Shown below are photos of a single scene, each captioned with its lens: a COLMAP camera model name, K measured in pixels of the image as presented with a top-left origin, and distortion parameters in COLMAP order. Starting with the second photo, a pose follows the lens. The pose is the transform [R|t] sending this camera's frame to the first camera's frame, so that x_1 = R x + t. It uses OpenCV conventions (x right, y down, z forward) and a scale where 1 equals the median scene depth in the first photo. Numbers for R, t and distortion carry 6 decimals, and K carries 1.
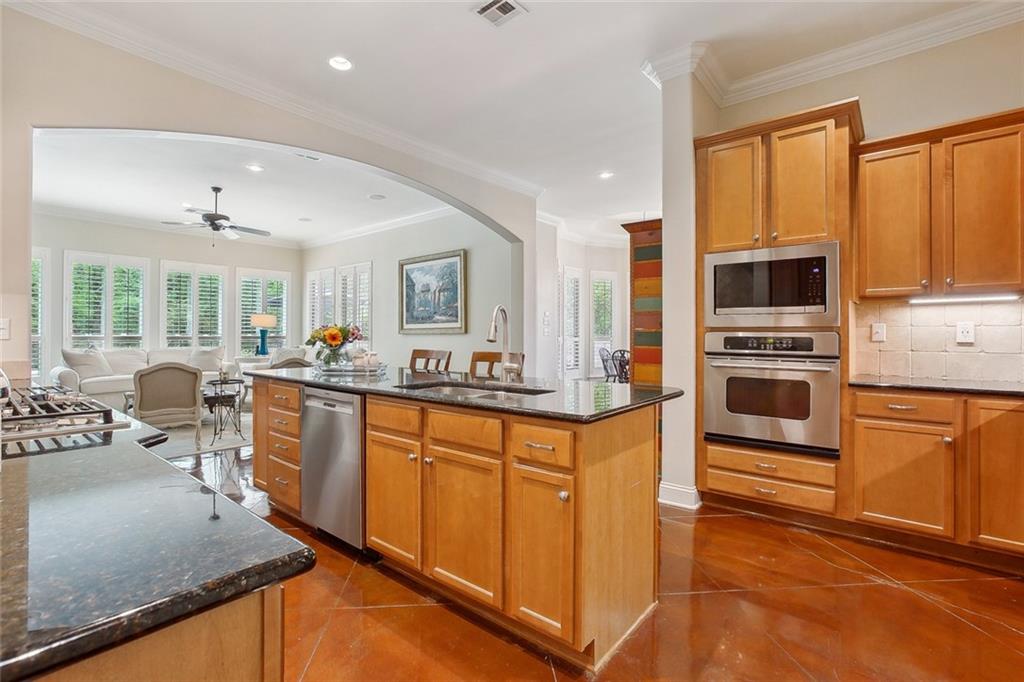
lens RADIAL K [[466.9, 0, 490.3], [0, 466.9, 330.9], [0, 0, 1]] dist [-0.011766, 0.004146]
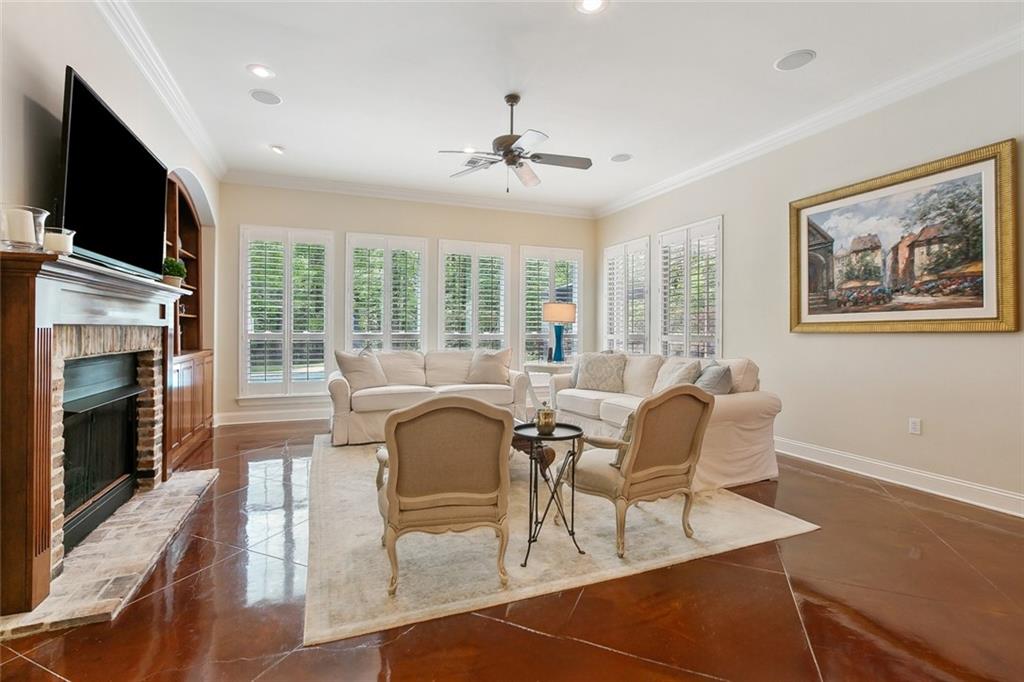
lens RADIAL K [[466.9, 0, 511.7], [0, 466.9, 326.5], [0, 0, 1]] dist [-0.011766, 0.004146]
pose [[0.894334, -0.002902, -0.447391, -0.254997], [0.000350, 0.999983, -0.005788, 0.002251], [0.447401, 0.005020, 0.894320, 0.363221]]
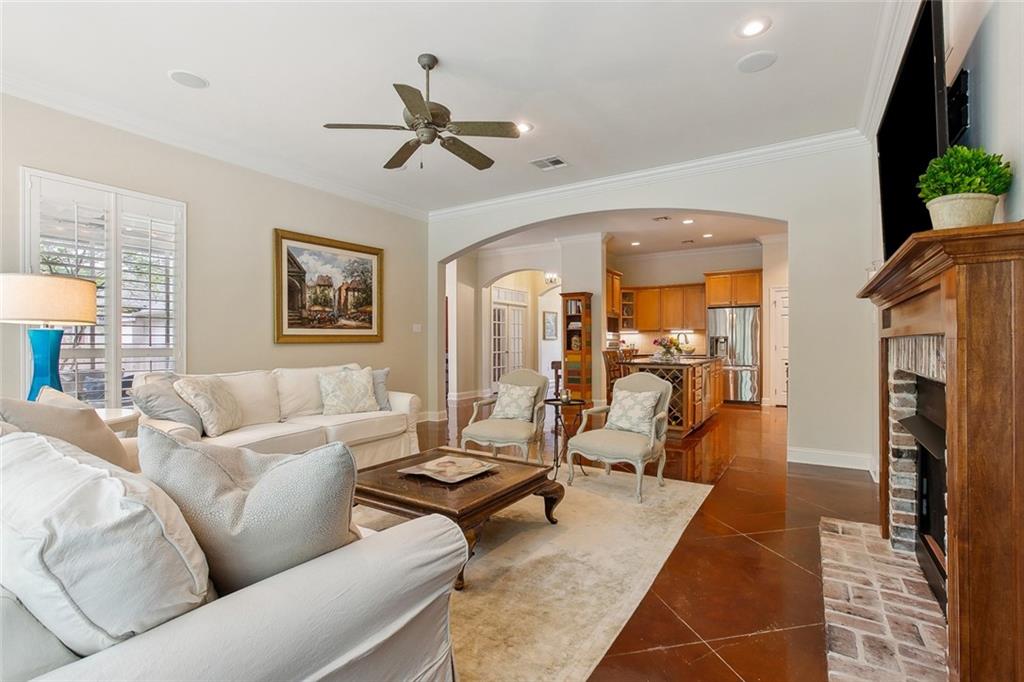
lens RADIAL K [[466.9, 0, 501.9], [0, 466.9, 341.2], [0, 0, 1]] dist [-0.011766, 0.004146]
pose [[-0.135968, -0.002073, 0.990711, -0.902896], [-0.003721, 0.999992, 0.001582, 0.001830], [-0.990706, -0.003472, -0.135975, 0.808108]]
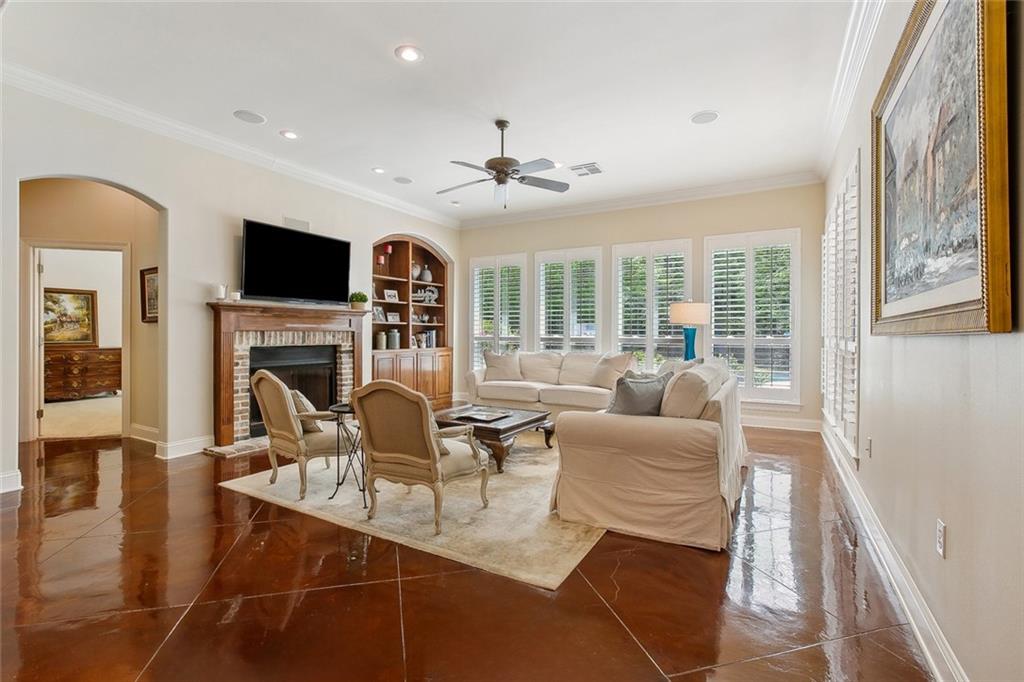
lens RADIAL K [[466.9, 0, 514.9], [0, 466.9, 334.0], [0, 0, 1]] dist [-0.011766, 0.004146]
pose [[0.195923, -0.002270, -0.980617, 0.070237], [-0.000592, 0.999997, -0.002433, 0.005599], [0.980619, 0.001057, 0.195921, 0.722151]]
